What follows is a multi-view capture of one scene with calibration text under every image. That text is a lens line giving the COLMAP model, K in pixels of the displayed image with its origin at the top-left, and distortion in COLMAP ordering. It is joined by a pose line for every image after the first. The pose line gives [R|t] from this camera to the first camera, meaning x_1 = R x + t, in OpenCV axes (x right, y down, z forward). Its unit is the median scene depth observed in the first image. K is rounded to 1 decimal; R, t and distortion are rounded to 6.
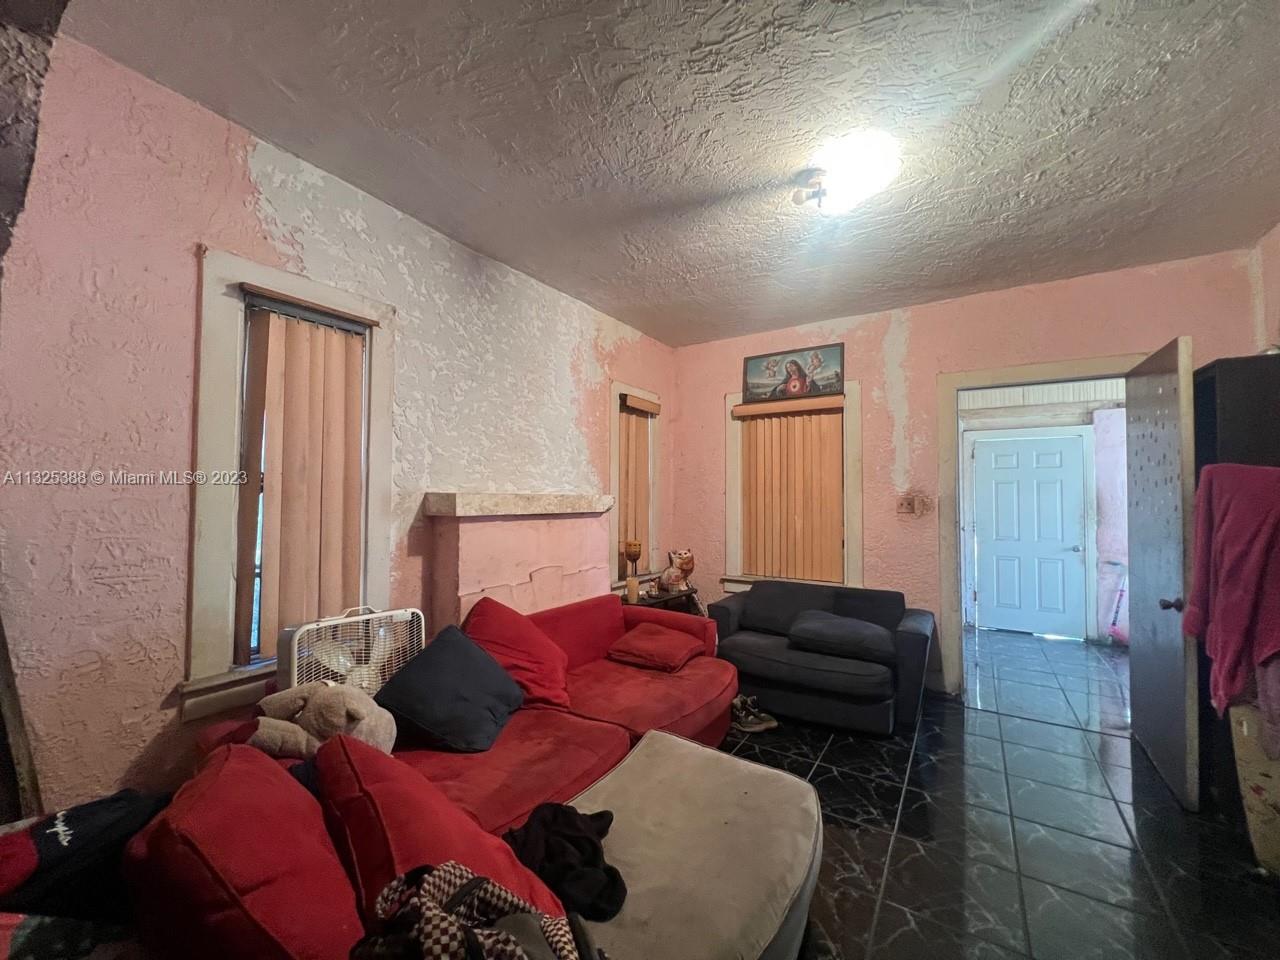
lens RADIAL K [[512.9, 0, 640.0], [0, 512.9, 480.0], [0, 0, 1]] dist [-0.001602, 0.000541]
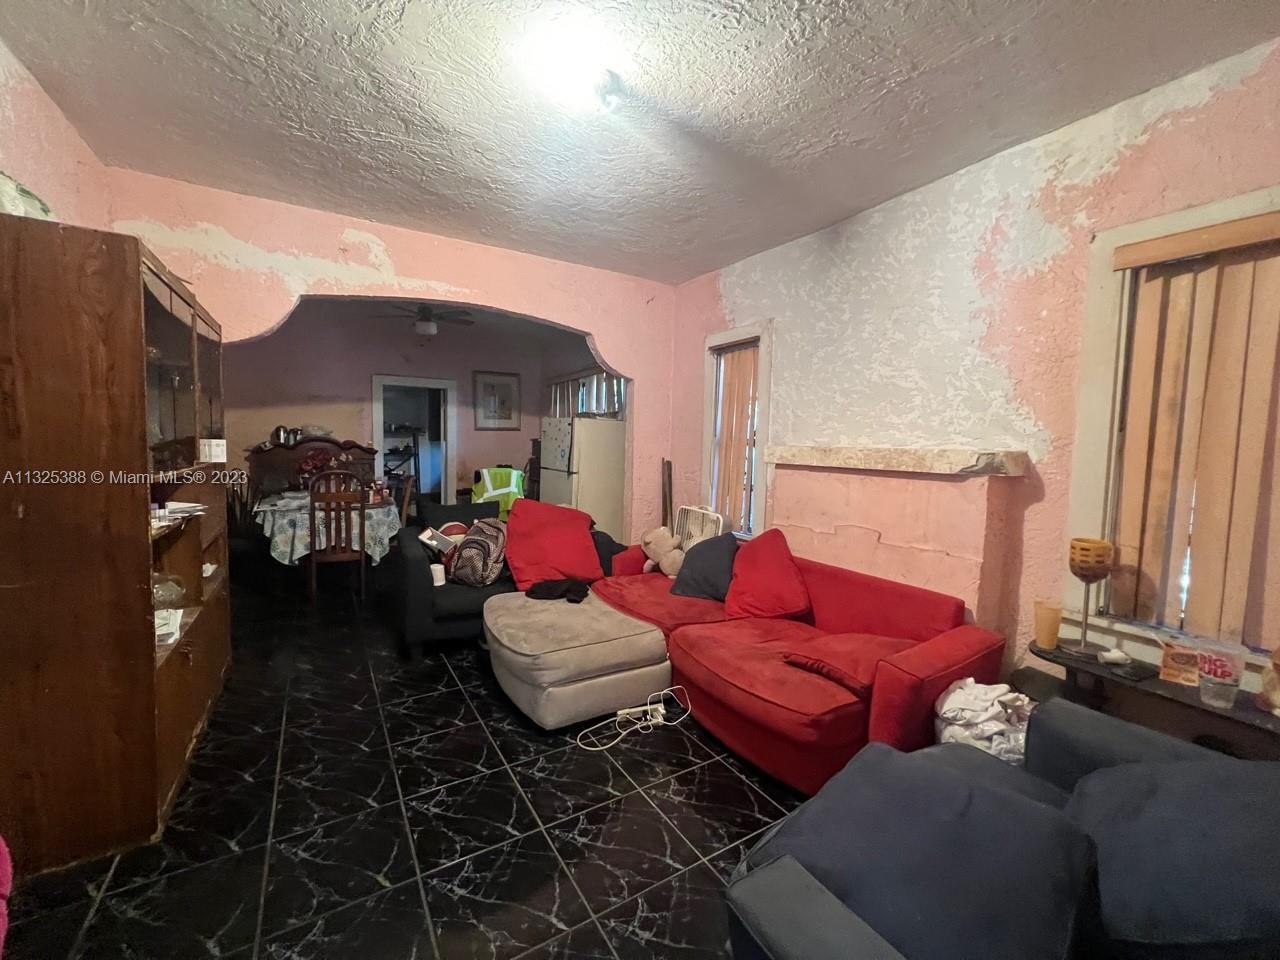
lens RADIAL K [[512.9, 0, 640.0], [0, 512.9, 480.0], [0, 0, 1]] dist [-0.001602, 0.000541]
pose [[-0.427986, 0.039547, -0.902920, 0.814052], [-0.000649, 0.999029, 0.044064, 0.045974], [0.903785, 0.019445, -0.427544, 1.035975]]
